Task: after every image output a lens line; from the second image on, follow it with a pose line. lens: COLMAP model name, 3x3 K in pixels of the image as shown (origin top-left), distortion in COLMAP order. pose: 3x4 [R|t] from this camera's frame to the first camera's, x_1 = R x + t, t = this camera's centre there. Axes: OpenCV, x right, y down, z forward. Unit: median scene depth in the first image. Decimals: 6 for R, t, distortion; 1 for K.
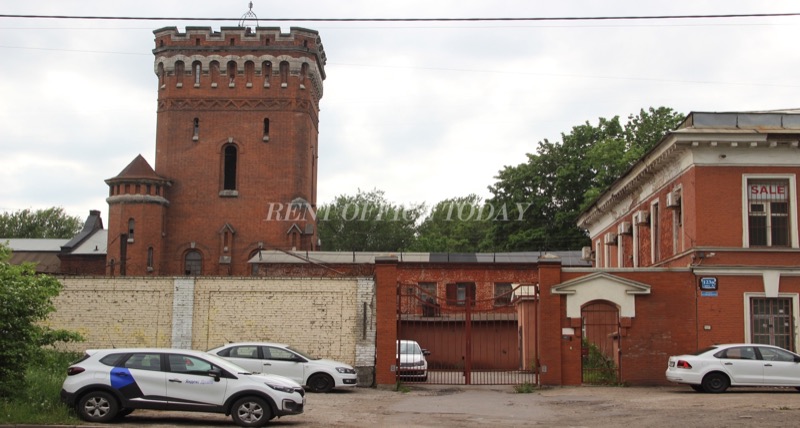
lens RADIAL K [[1399.7, 0, 400.4], [0, 1399.7, 182.1], [0, 0, 1]] dist [-0.026305, -0.022520]
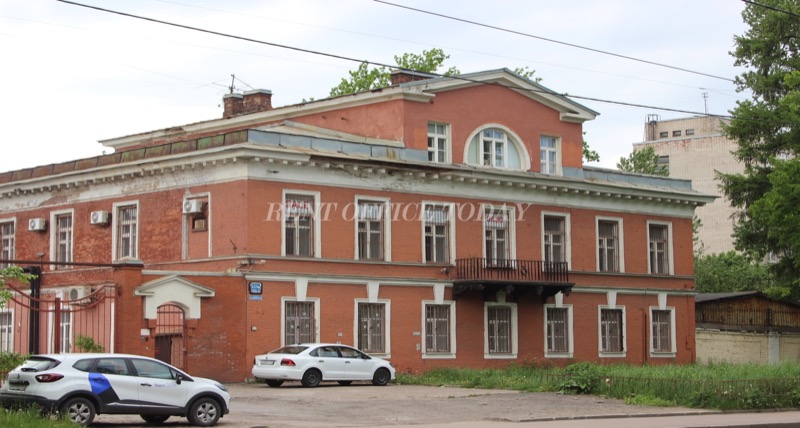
lens RADIAL K [[1589.7, 0, 400.0], [0, 1589.7, 214.0], [0, 0, 1]] dist [0.023459, 0.008691]
pose [[0.730842, 0.048372, 0.680831, -0.542815], [-0.073876, 0.997232, 0.008450, -0.003507], [-0.678537, -0.056473, 0.732392, 0.021607]]
